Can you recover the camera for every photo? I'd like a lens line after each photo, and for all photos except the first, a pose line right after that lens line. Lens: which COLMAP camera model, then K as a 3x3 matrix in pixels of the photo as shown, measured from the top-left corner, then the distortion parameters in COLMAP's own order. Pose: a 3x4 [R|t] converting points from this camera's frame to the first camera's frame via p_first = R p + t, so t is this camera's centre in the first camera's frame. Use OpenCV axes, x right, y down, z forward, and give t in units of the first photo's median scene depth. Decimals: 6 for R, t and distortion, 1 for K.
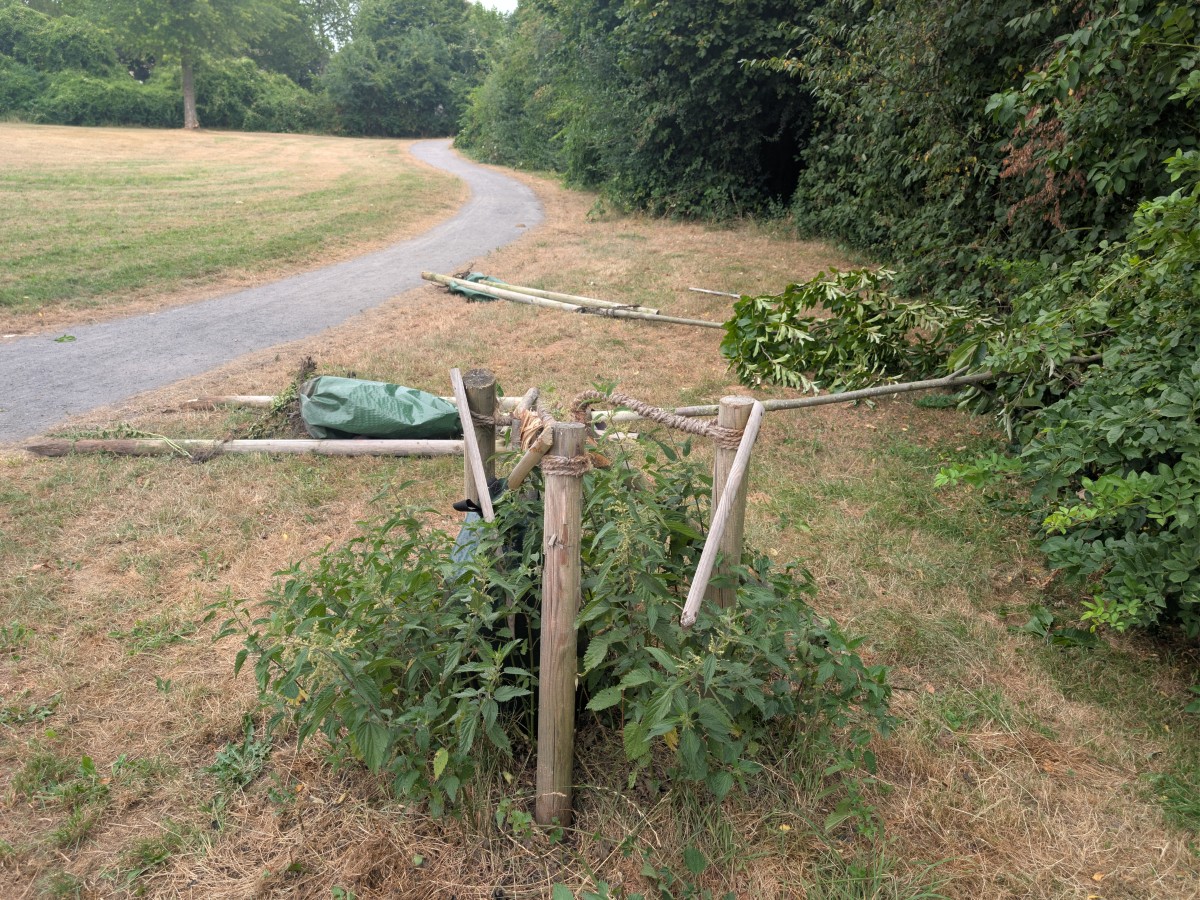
lens RADIAL K [[834.0, 0, 600.0], [0, 834.0, 450.0], [0, 0, 1]] dist [0.026442, -0.000743]
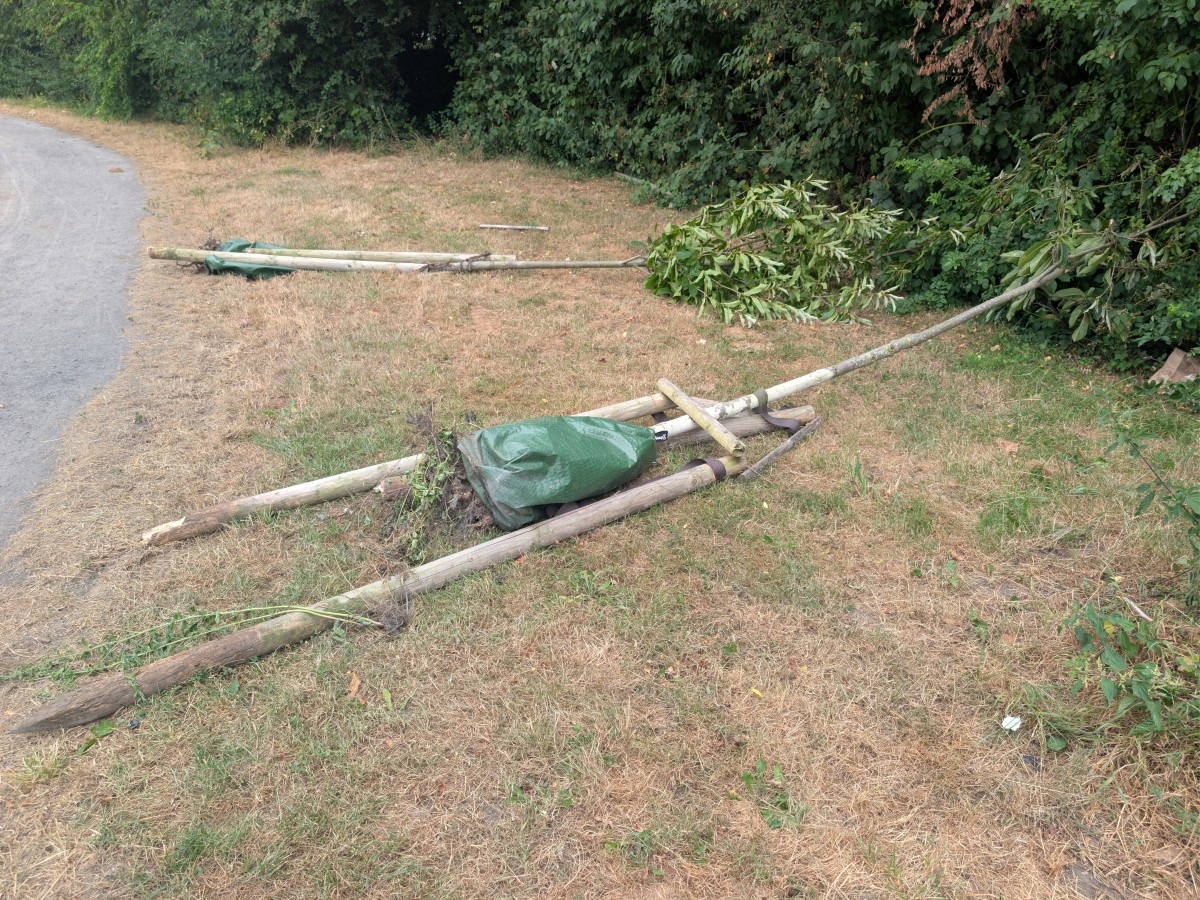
lens RADIAL K [[851.1, 0, 600.0], [0, 851.1, 450.0], [0, 0, 1]] dist [-0.010582, -0.000397]
pose [[0.825957, -0.251759, 0.504393, -0.305093], [0.208378, 0.967715, 0.141794, -0.075510], [-0.523807, -0.012012, 0.851752, 0.213920]]
